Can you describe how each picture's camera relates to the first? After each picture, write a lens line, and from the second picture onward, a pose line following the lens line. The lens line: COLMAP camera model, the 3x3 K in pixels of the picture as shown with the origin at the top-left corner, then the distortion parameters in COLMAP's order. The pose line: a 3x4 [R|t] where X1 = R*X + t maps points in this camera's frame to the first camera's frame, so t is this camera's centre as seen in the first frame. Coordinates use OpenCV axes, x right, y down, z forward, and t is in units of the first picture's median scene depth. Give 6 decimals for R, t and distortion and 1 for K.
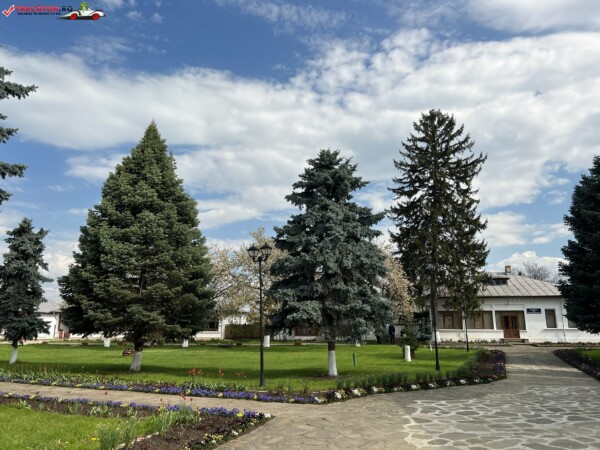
lens RADIAL K [[451.2, 0, 290.3], [0, 451.2, 230.7], [0, 0, 1]] dist [0.053877, -0.062837]
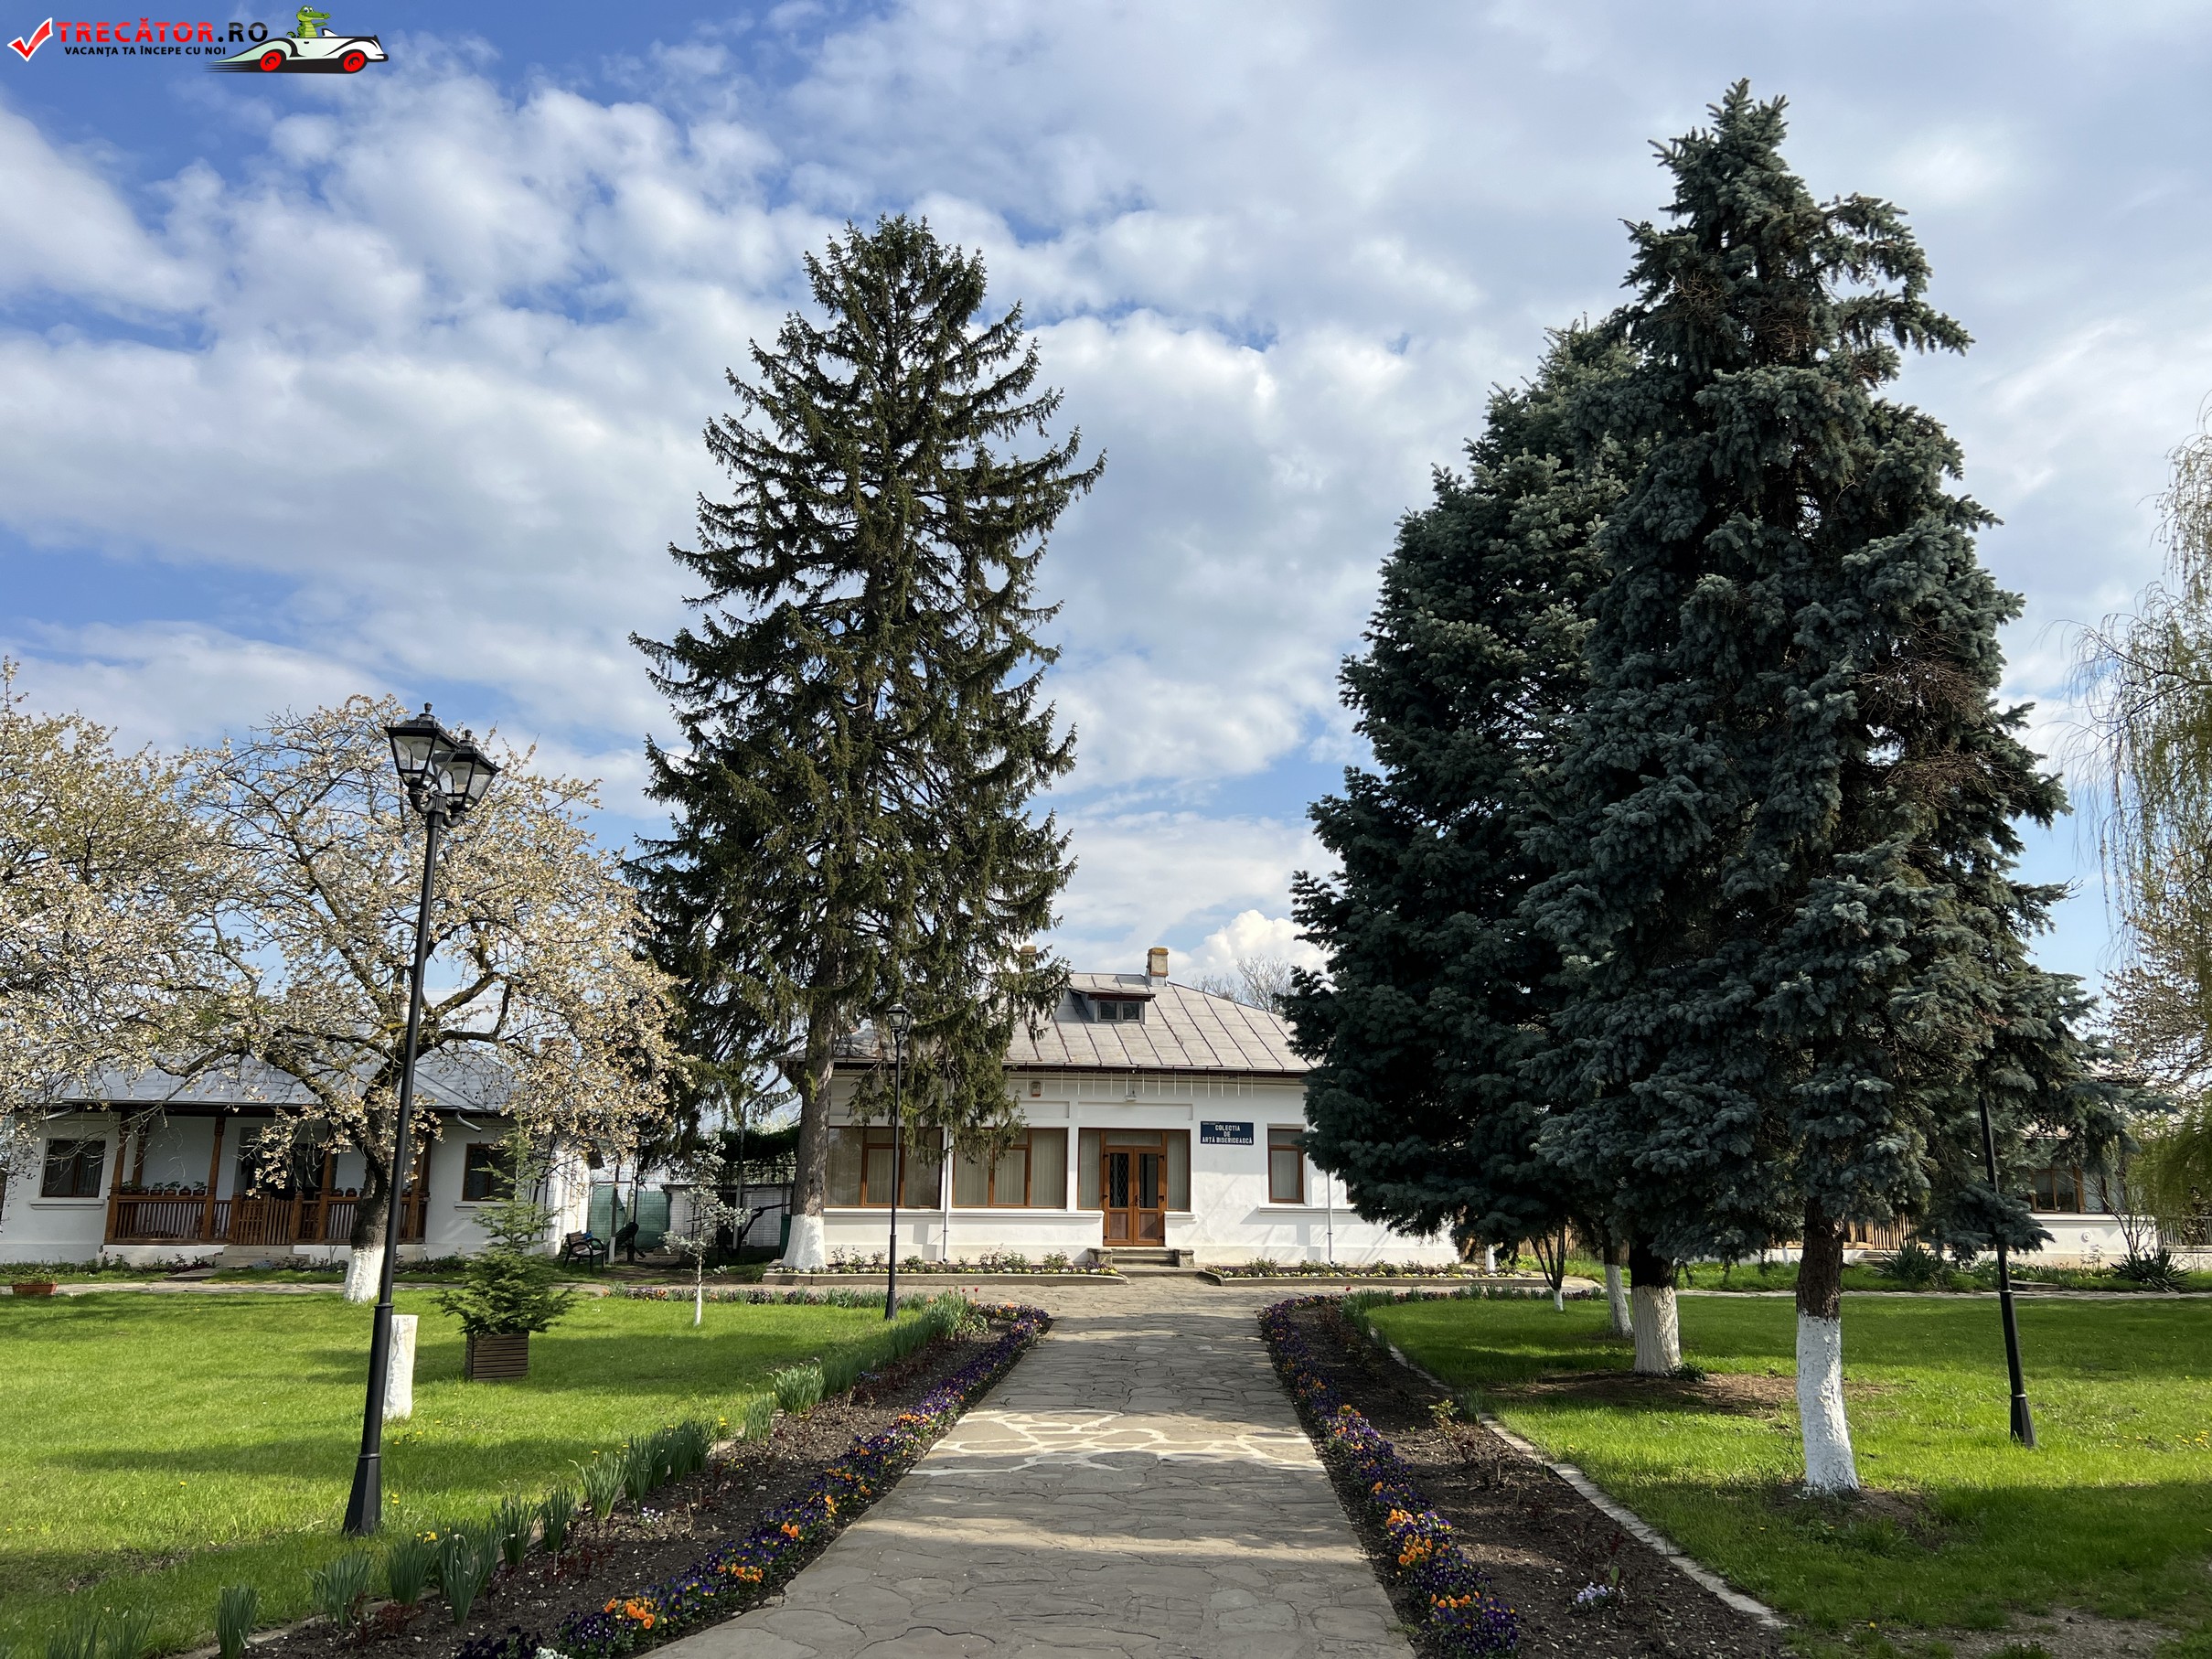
lens RADIAL K [[1663.4, 0, 1095.7], [0, 1663.4, 846.4], [0, 0, 1]] dist [0.053877, -0.062837]
pose [[0.930440, 0.082010, 0.357151, 0.143410], [-0.082910, 0.996475, -0.012817, 0.042750], [-0.356943, -0.017686, 0.933959, 0.206039]]
